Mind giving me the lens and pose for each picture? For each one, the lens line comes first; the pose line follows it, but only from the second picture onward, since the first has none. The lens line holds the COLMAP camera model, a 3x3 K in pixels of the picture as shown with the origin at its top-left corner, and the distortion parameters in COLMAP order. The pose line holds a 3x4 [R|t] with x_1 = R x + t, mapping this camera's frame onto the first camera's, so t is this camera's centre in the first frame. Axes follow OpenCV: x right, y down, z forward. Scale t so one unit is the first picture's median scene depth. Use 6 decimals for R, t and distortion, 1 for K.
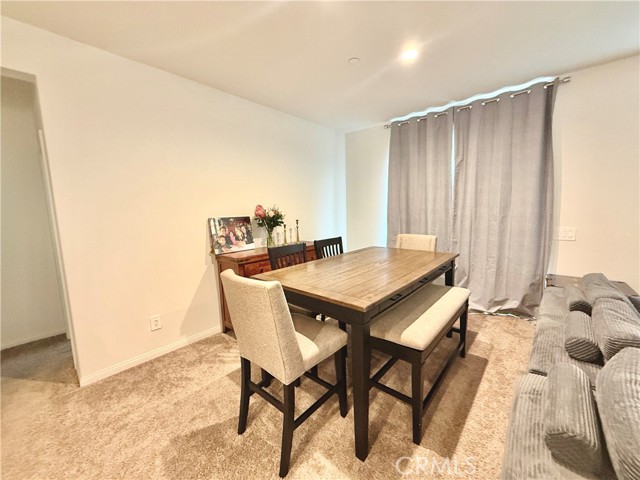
lens RADIAL K [[255.1, 0, 322.3], [0, 255.1, 239.1], [0, 0, 1]] dist [0.002905, 0.000020]
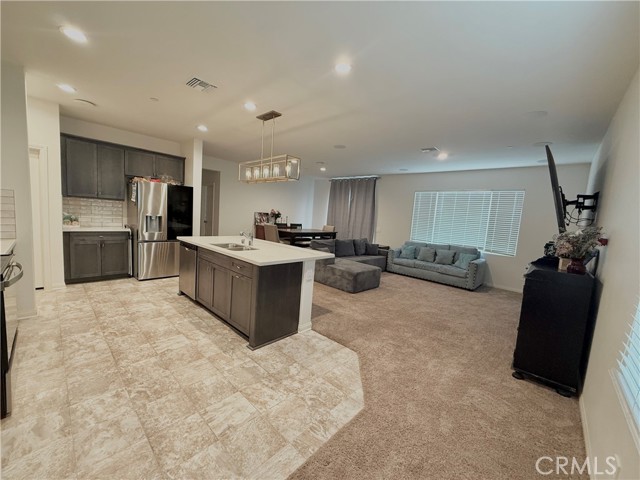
lens RADIAL K [[255.1, 0, 320.2], [0, 255.1, 226.9], [0, 0, 1]] dist [0.002905, 0.000020]
pose [[0.995185, 0.096800, -0.015358, 0.314997], [-0.097612, 0.993014, -0.066303, 0.185672], [0.008832, 0.067483, 0.997681, -1.697588]]
